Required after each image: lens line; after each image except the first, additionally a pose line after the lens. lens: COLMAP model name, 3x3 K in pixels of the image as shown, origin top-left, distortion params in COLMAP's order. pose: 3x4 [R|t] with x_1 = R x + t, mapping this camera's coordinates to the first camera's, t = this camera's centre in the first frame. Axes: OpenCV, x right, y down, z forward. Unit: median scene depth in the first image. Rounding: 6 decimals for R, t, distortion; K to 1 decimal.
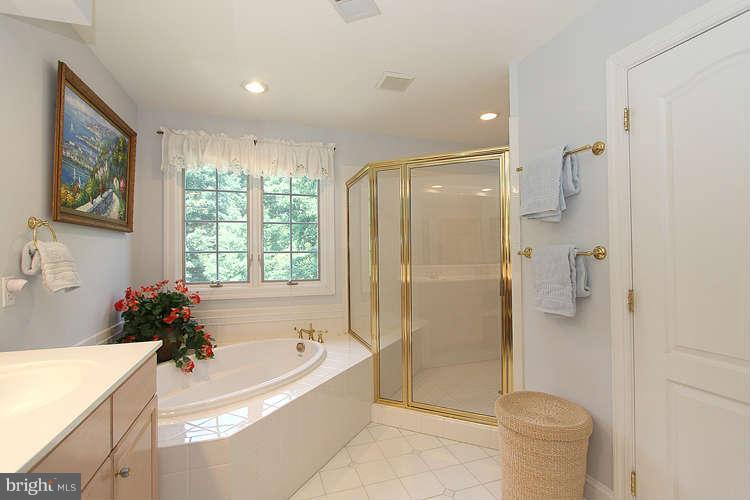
lens RADIAL K [[363.1, 0, 372.4], [0, 363.1, 239.7], [0, 0, 1]] dist [-0.002380, 0.000052]
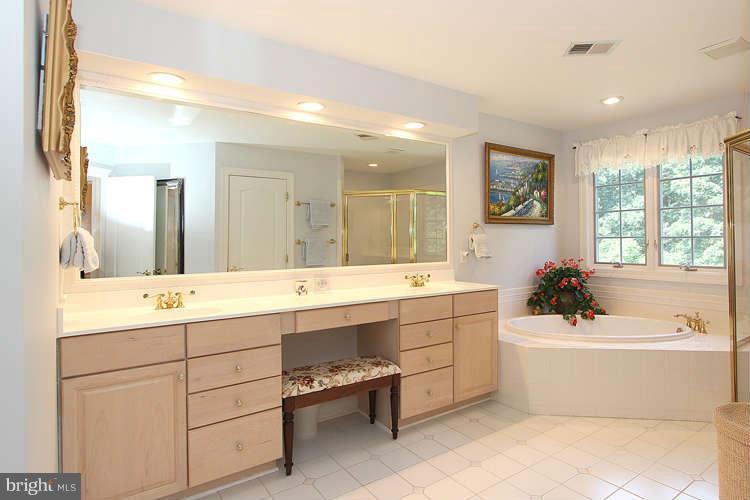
lens RADIAL K [[363.1, 0, 372.4], [0, 363.1, 239.7], [0, 0, 1]] dist [-0.002380, 0.000052]
pose [[0.254154, 0.000239, -0.967164, 0.624066], [0.043165, 0.999001, 0.011590, -0.008944], [0.966200, -0.044693, 0.253889, -0.078400]]
